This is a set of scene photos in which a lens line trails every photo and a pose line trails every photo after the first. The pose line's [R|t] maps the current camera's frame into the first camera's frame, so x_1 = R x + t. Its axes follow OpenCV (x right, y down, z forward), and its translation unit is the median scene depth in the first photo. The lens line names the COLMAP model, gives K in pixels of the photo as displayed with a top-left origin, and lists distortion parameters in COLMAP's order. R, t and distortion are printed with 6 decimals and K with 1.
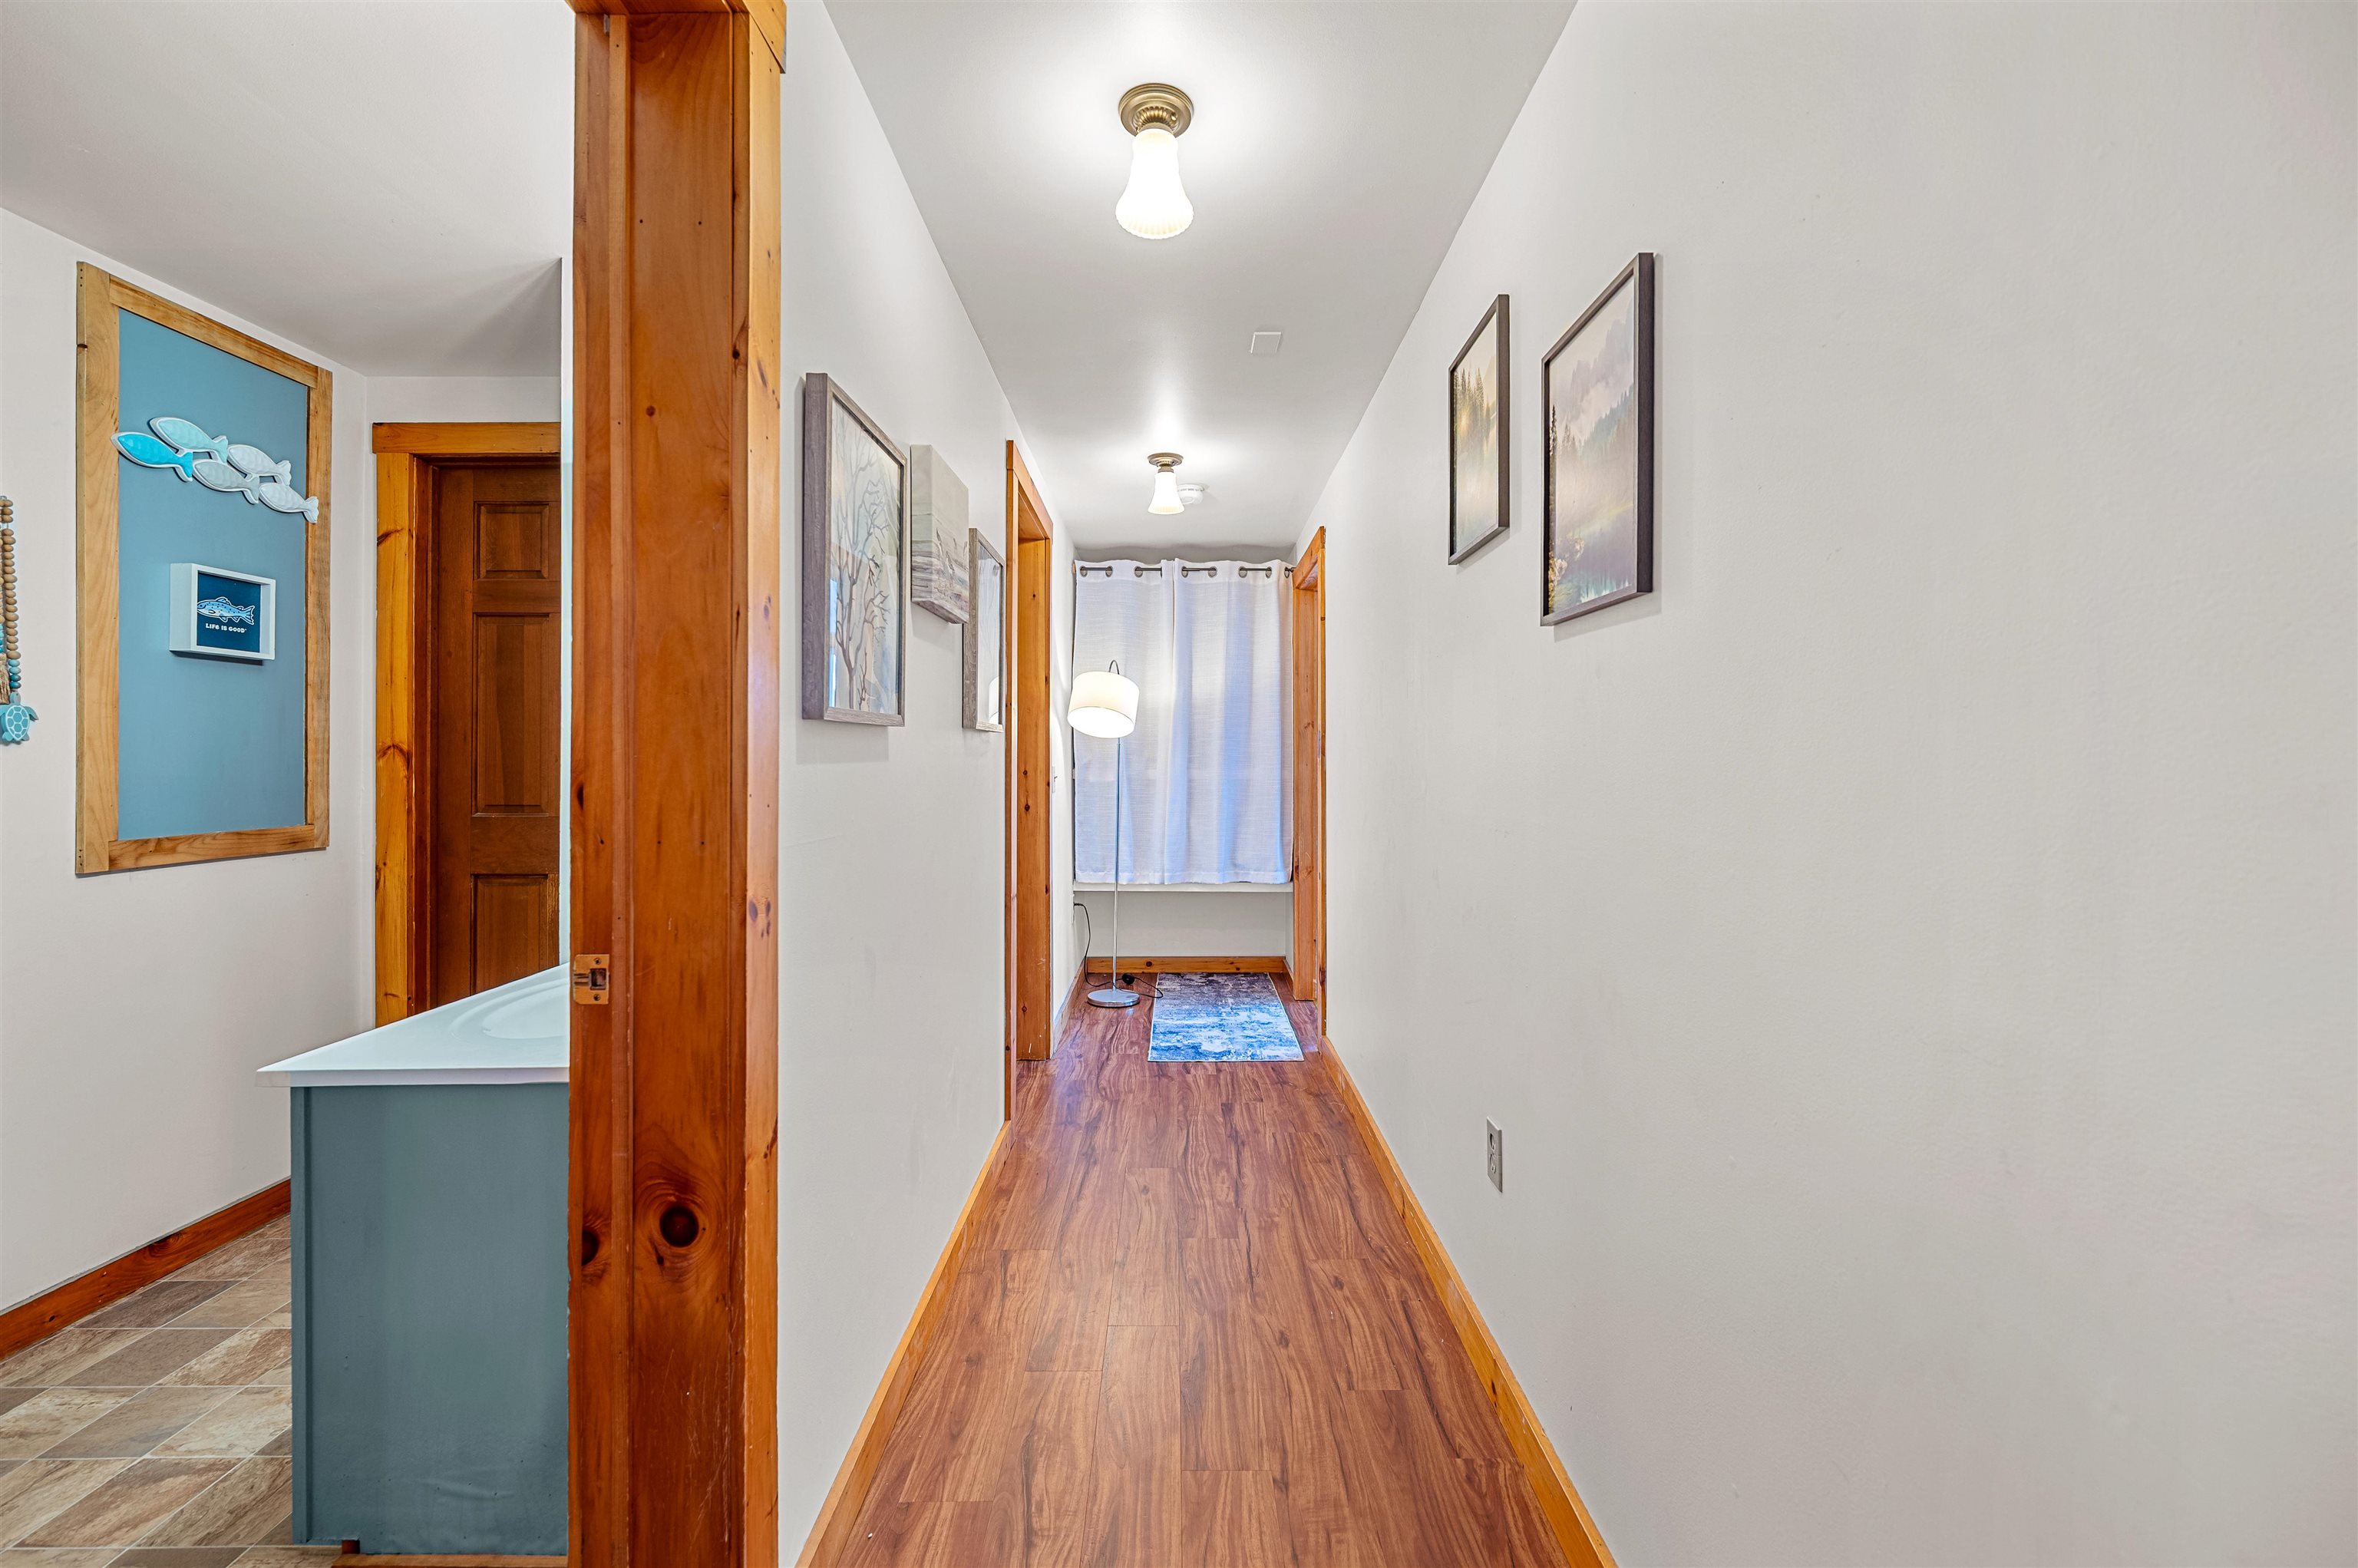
lens RADIAL K [[940.7, 0, 1200.4], [0, 940.7, 762.6], [0, 0, 1]] dist [-0.005431, 0.001722]
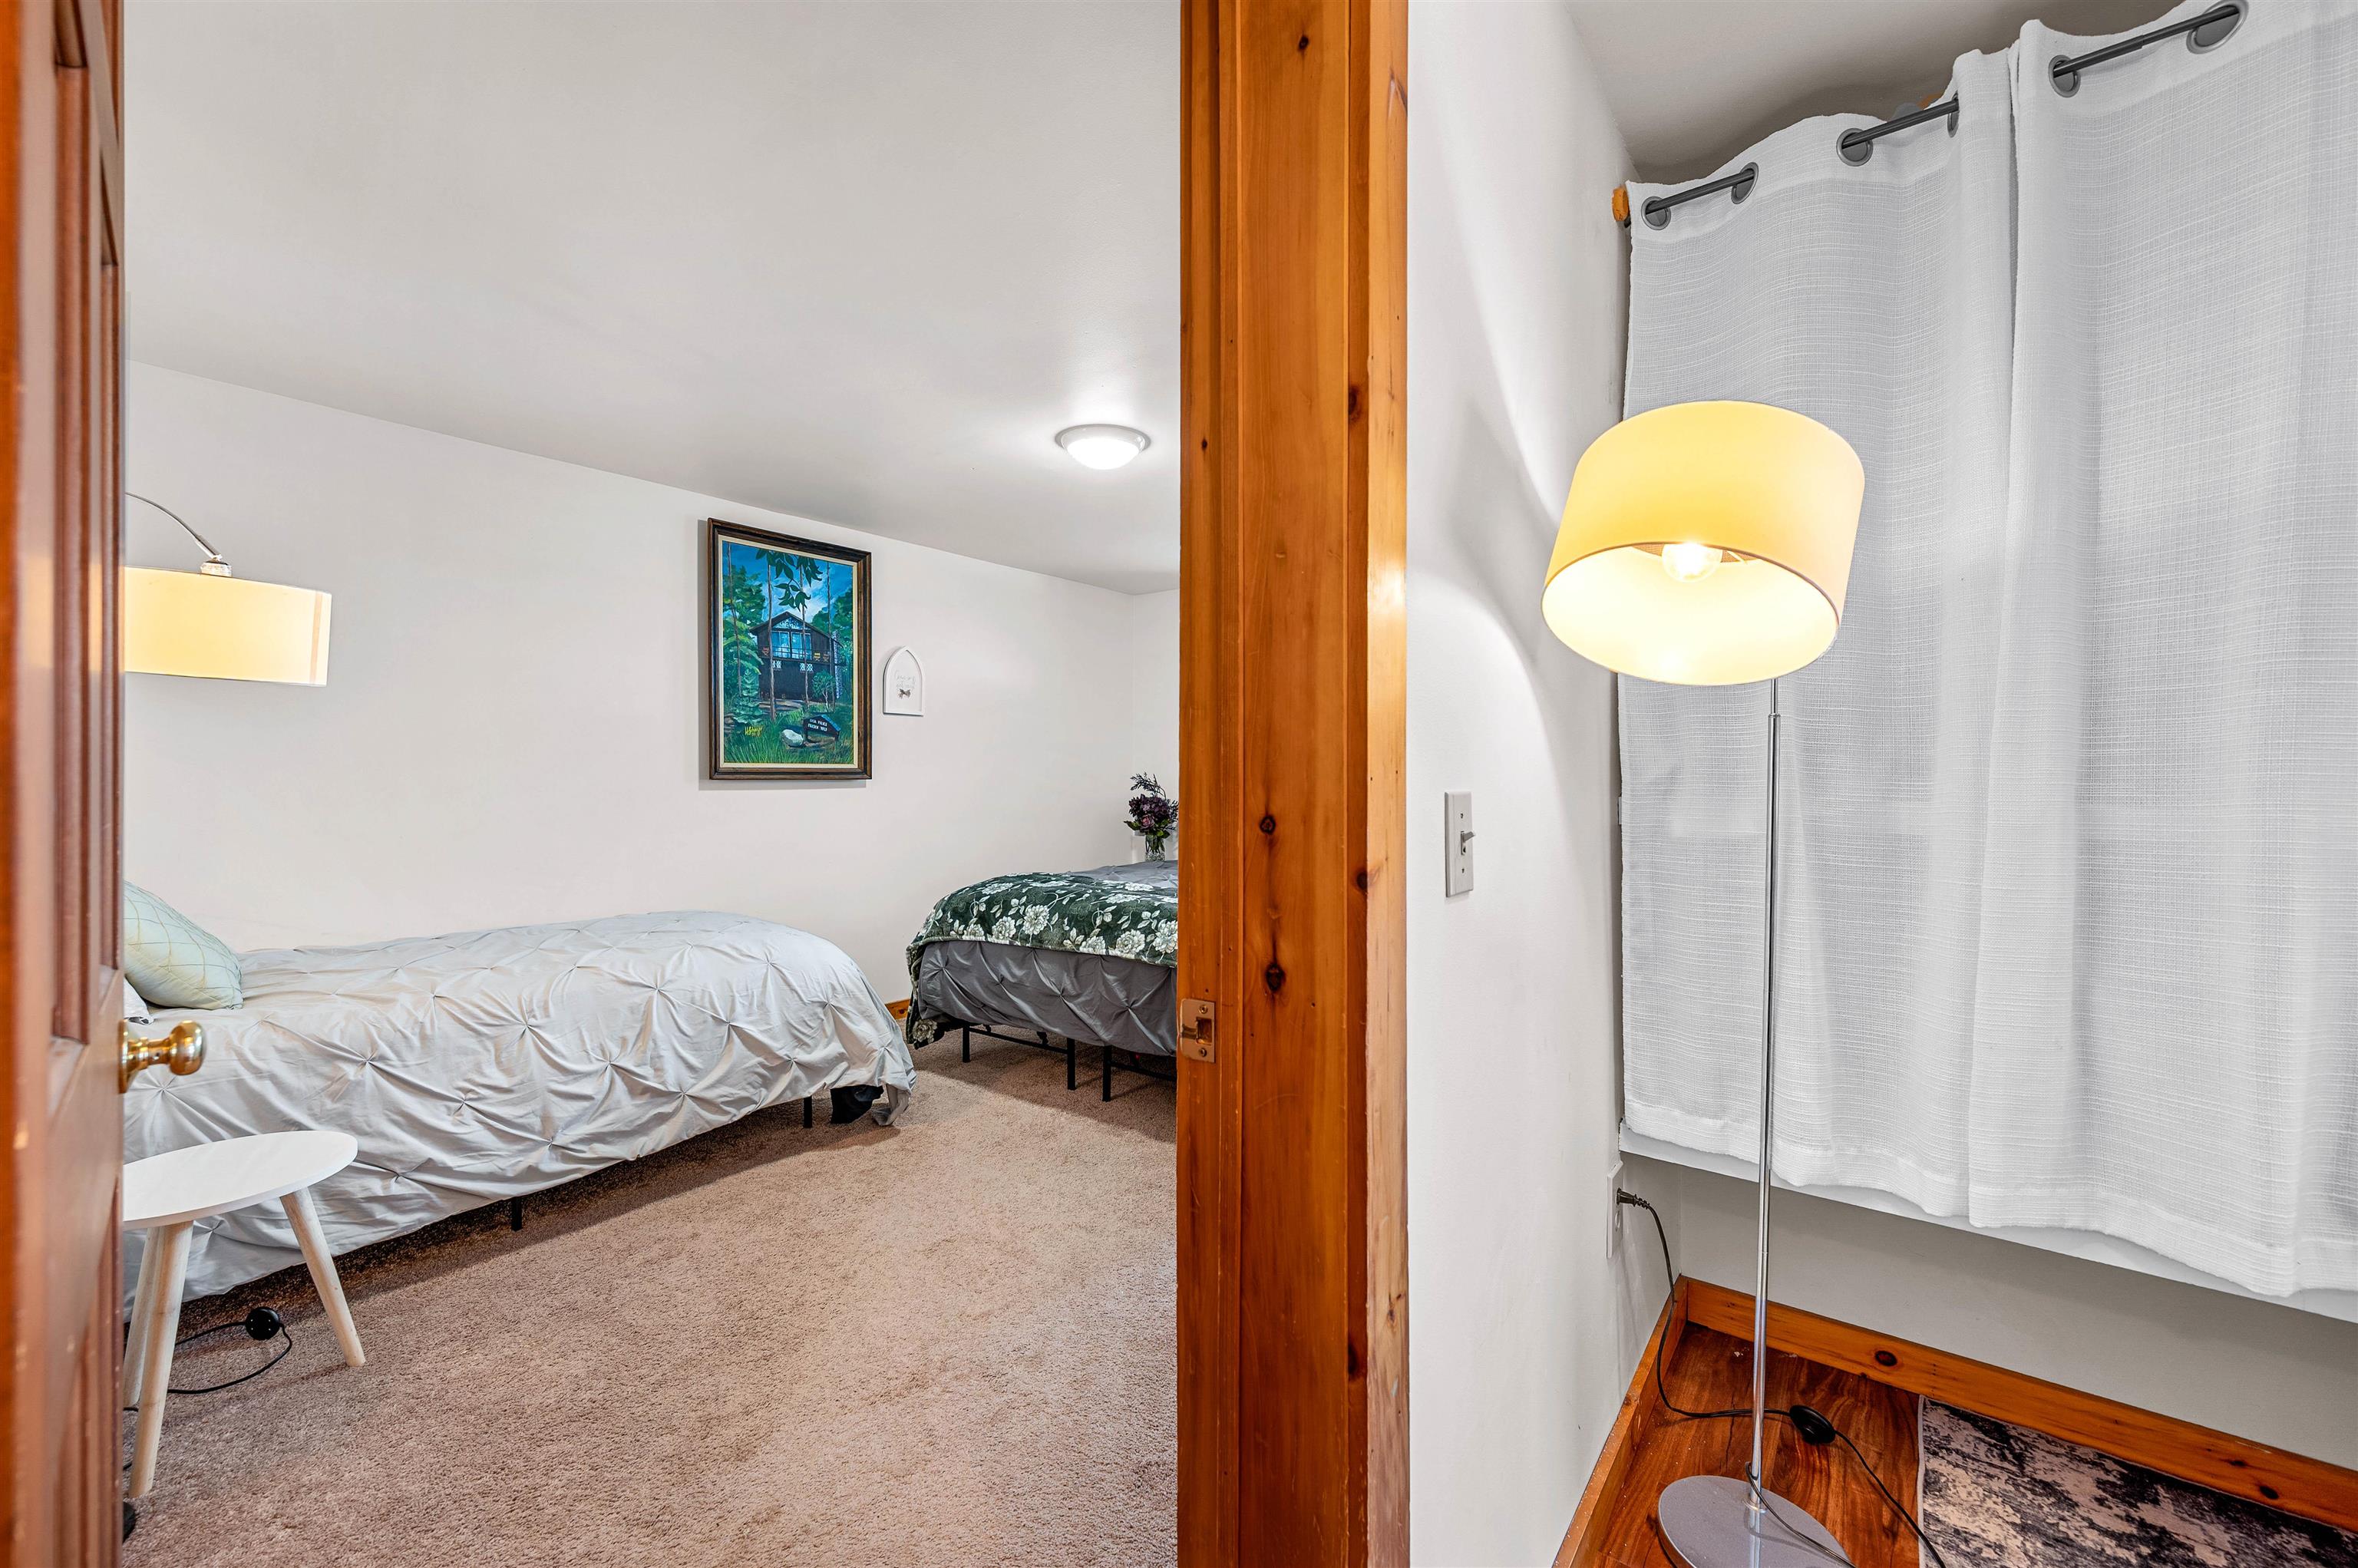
lens RADIAL K [[940.7, 0, 1185.7], [0, 940.7, 774.7], [0, 0, 1]] dist [-0.005431, 0.001722]
pose [[0.782182, 0.002156, -0.623046, -0.193246], [-0.001674, 0.999998, 0.001359, -0.003321], [0.623047, -0.000020, 0.782184, 2.649269]]
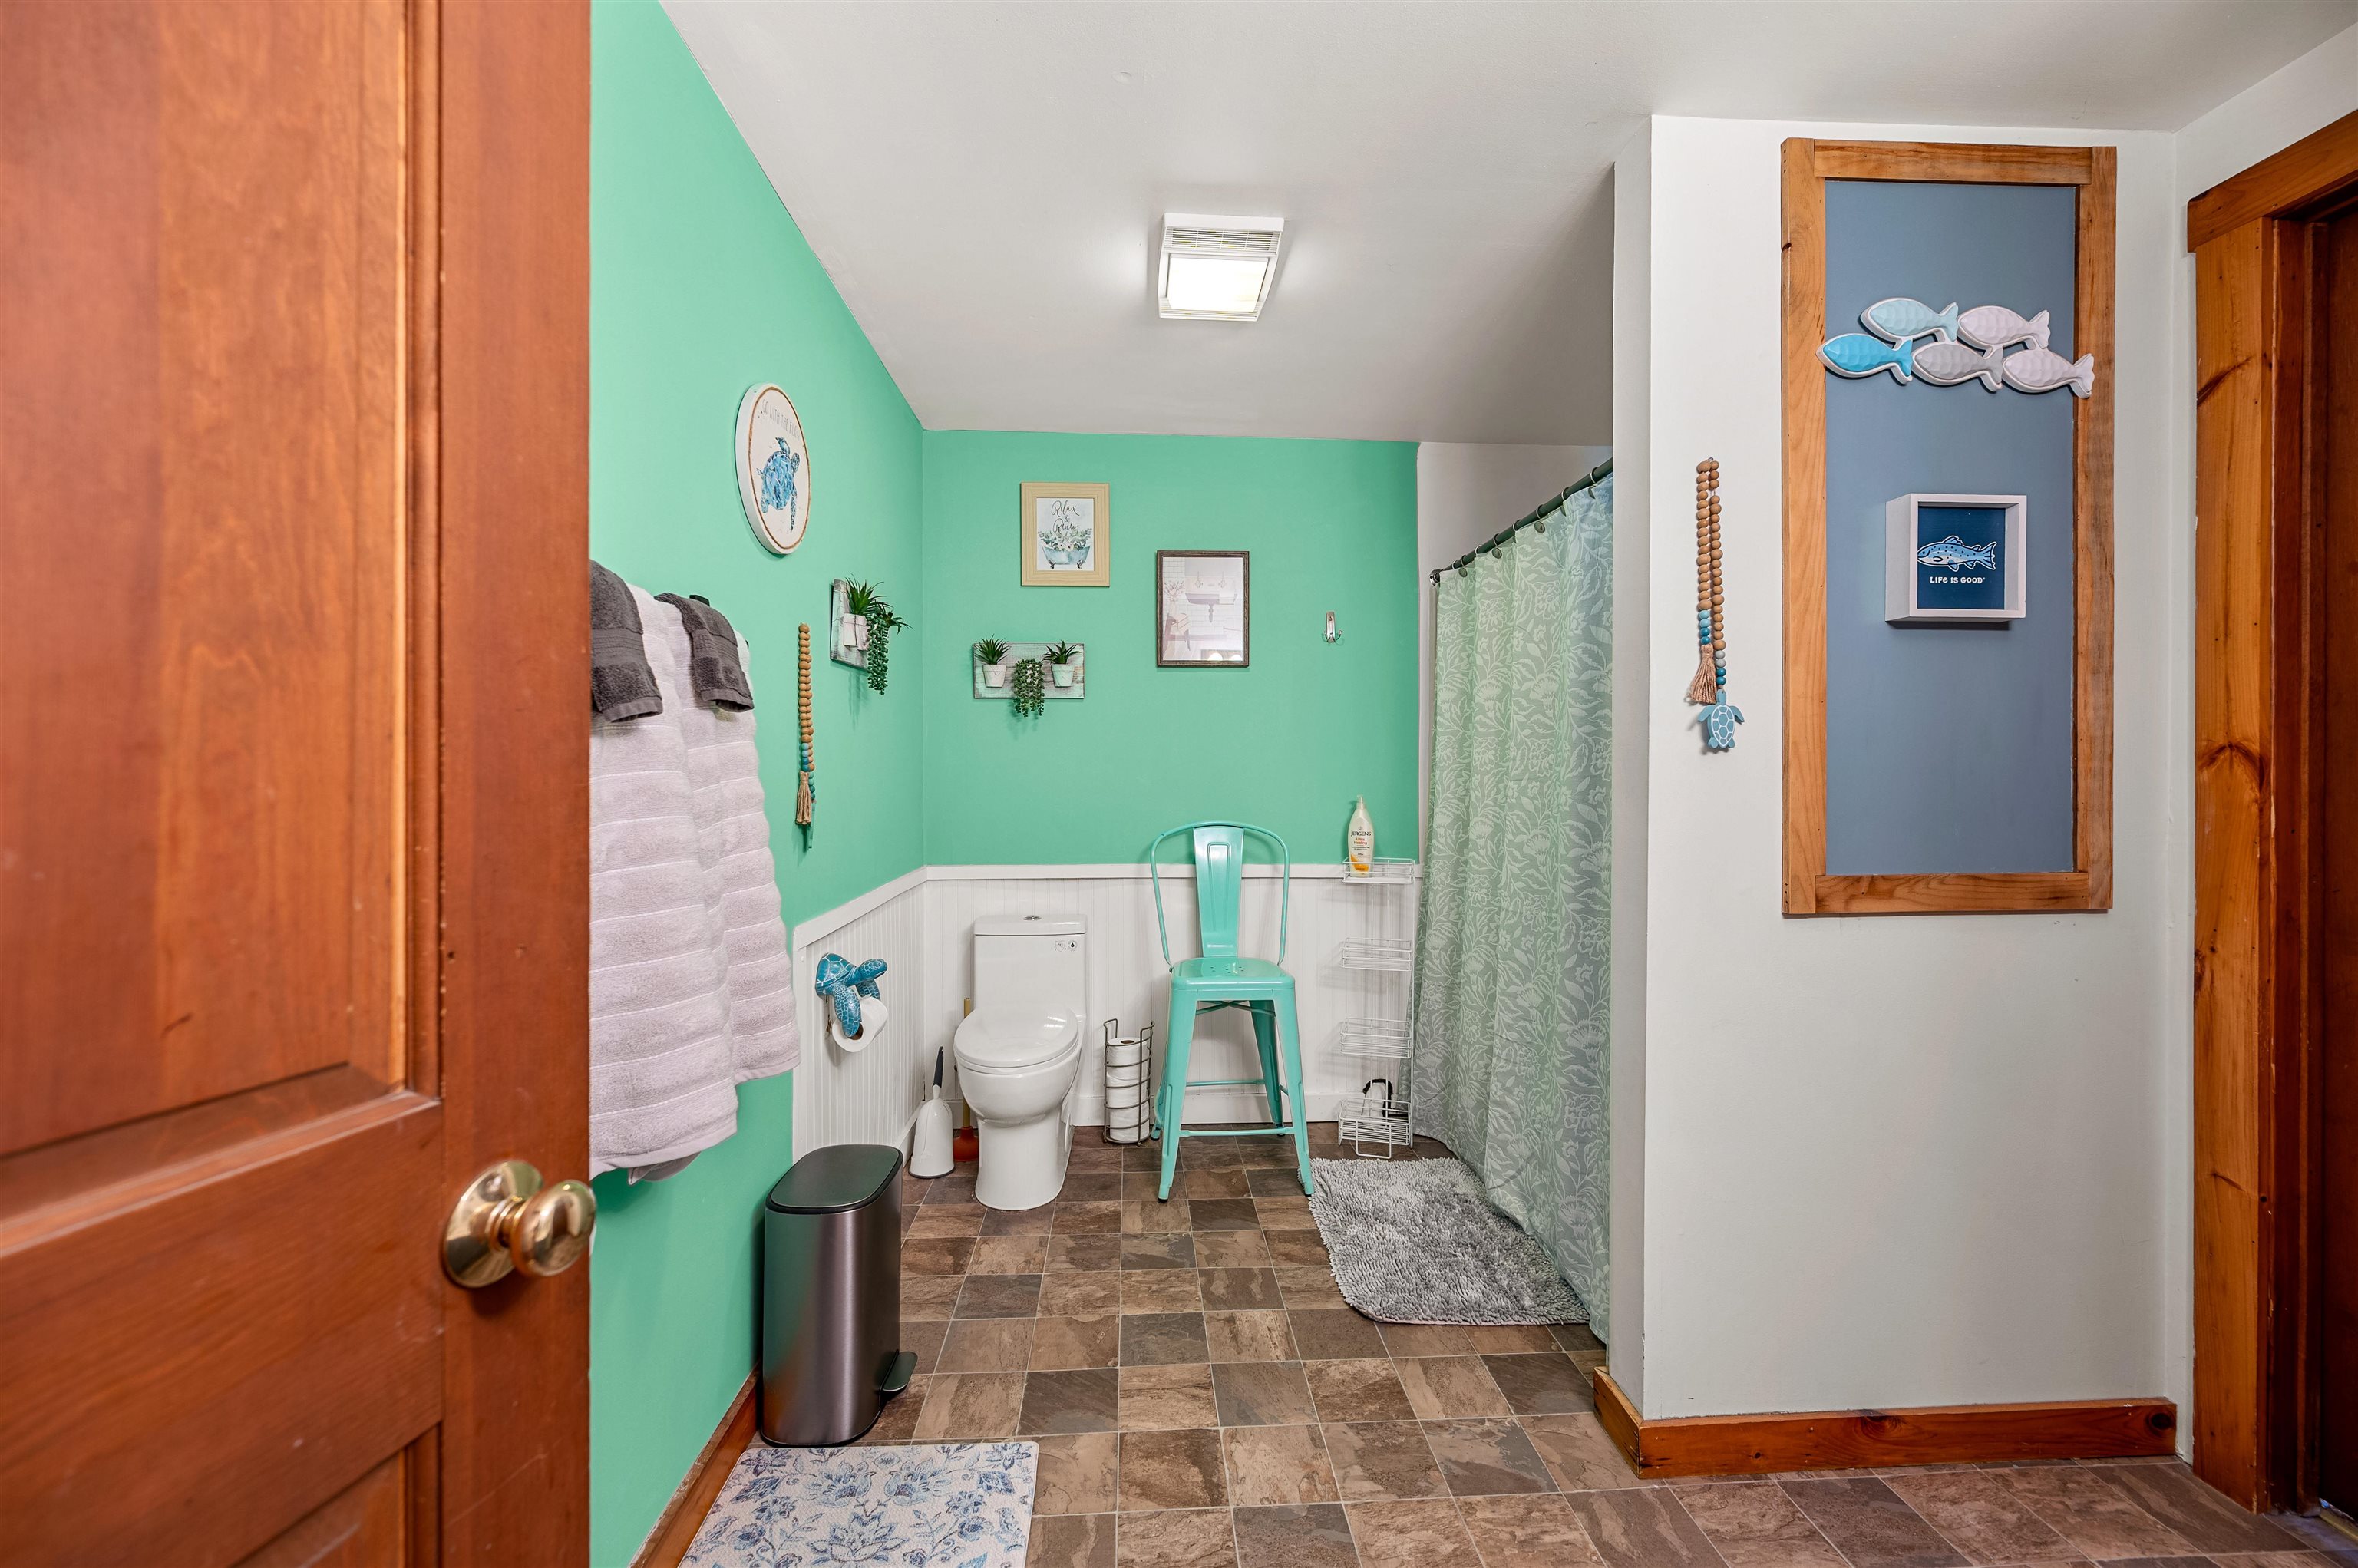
lens RADIAL K [[940.7, 0, 1163.4], [0, 940.7, 767.1], [0, 0, 1]] dist [-0.005431, 0.001722]
pose [[0.028729, -0.004198, -0.999578, -0.325052], [-0.003845, 0.999983, -0.004310, -0.000140], [0.999580, 0.003967, 0.028713, 0.351695]]
